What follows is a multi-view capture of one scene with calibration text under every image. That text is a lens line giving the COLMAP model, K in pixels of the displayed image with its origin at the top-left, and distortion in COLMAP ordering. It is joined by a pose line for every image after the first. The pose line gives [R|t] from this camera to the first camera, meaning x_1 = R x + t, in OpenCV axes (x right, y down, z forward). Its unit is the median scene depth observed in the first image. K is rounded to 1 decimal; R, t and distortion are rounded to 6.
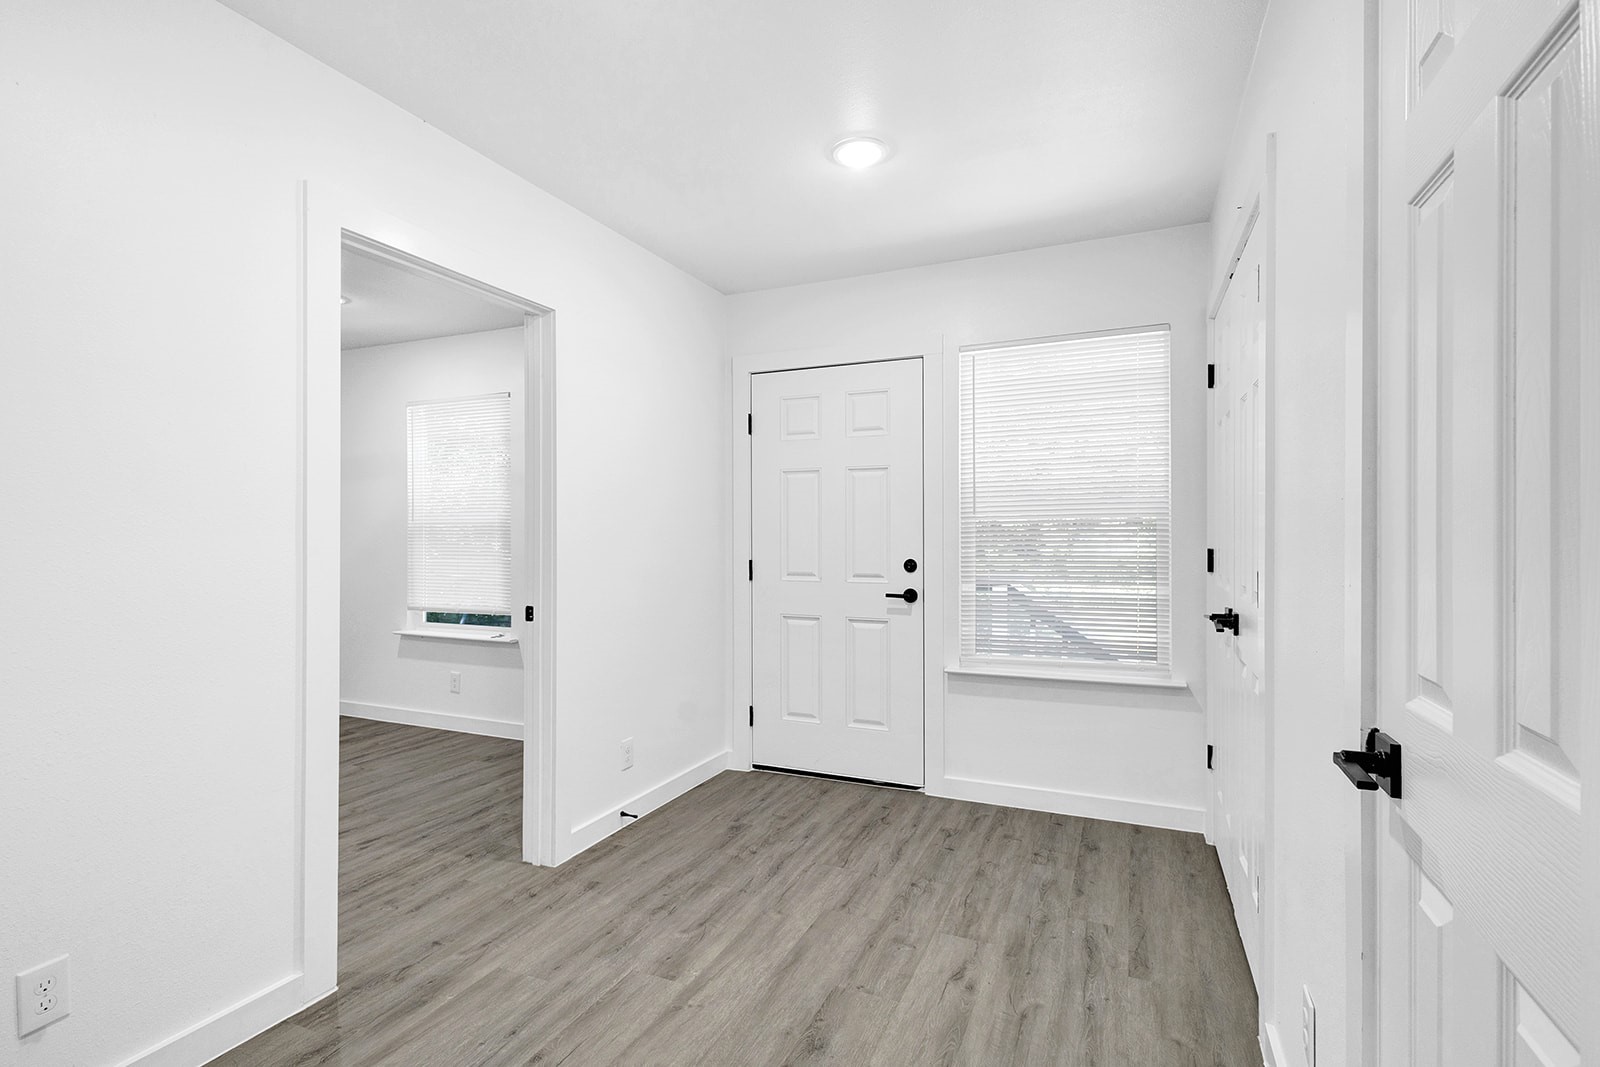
lens RADIAL K [[749.5, 0, 797.9], [0, 749.5, 534.8], [0, 0, 1]] dist [0.004938, 0.000274]
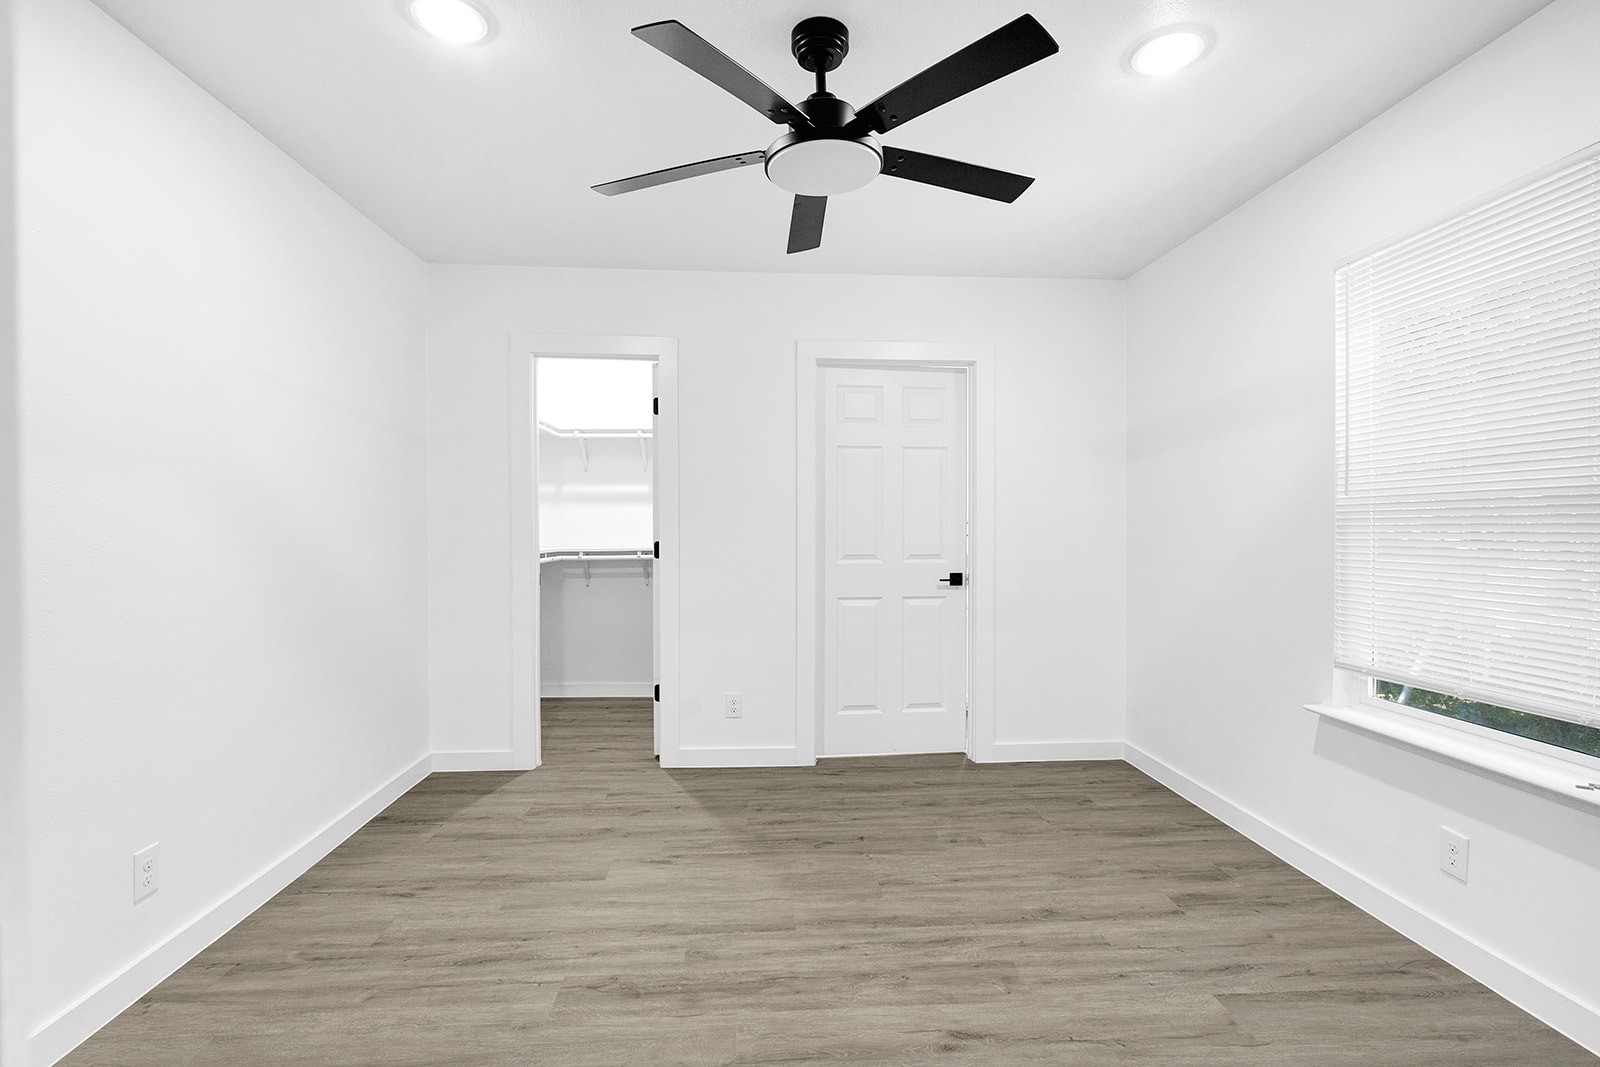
lens RADIAL K [[749.5, 0, 796.5], [0, 749.5, 531.0], [0, 0, 1]] dist [0.004938, 0.000274]
pose [[0.462611, 0.005098, -0.886547, -0.239839], [-0.000885, 0.999986, 0.005289, 0.005067], [0.886561, -0.001662, 0.462609, 0.445363]]
